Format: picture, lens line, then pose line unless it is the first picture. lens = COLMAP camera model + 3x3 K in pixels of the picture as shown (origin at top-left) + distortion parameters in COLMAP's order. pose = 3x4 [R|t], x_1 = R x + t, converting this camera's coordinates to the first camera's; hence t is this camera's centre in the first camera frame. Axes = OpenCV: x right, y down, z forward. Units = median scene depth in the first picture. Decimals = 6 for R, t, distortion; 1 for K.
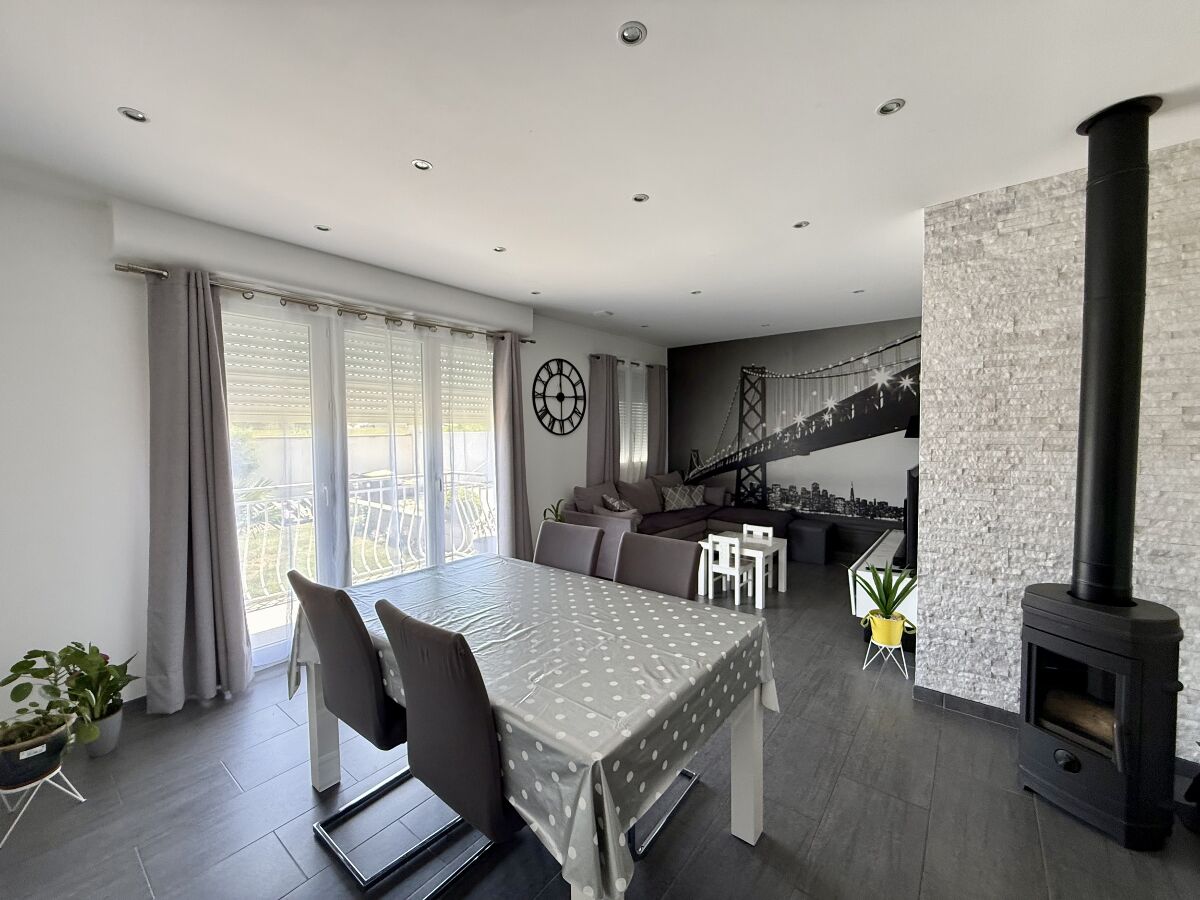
lens RADIAL K [[479.3, 0, 600.8], [0, 479.3, 450.1], [0, 0, 1]] dist [0.000528, 0.000528]
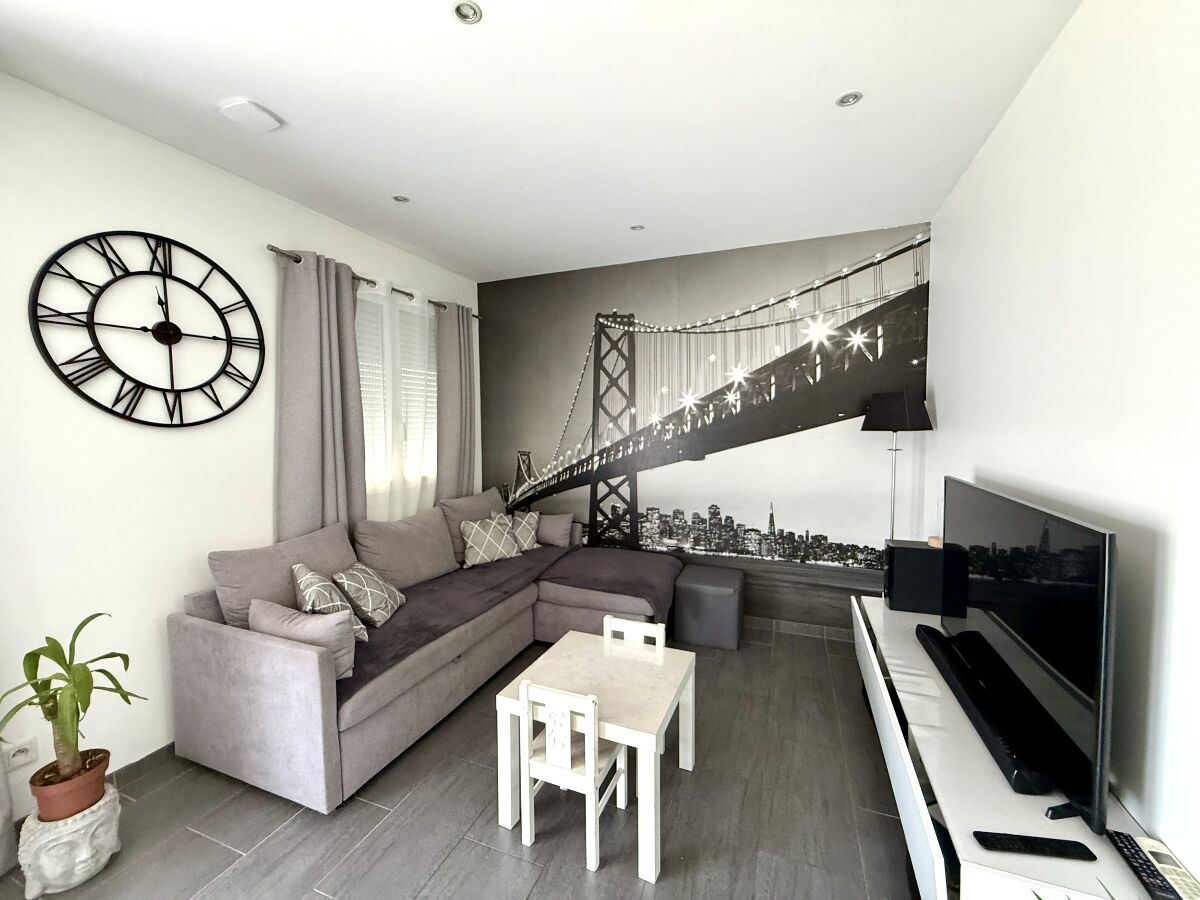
lens RADIAL K [[479.3, 0, 600.4], [0, 479.3, 449.1], [0, 0, 1]] dist [0.000528, 0.000528]
pose [[0.957835, -0.014424, 0.286958, 0.137507], [0.011471, 0.999863, 0.011970, -0.012450], [-0.287091, -0.008174, 0.957868, 0.468554]]
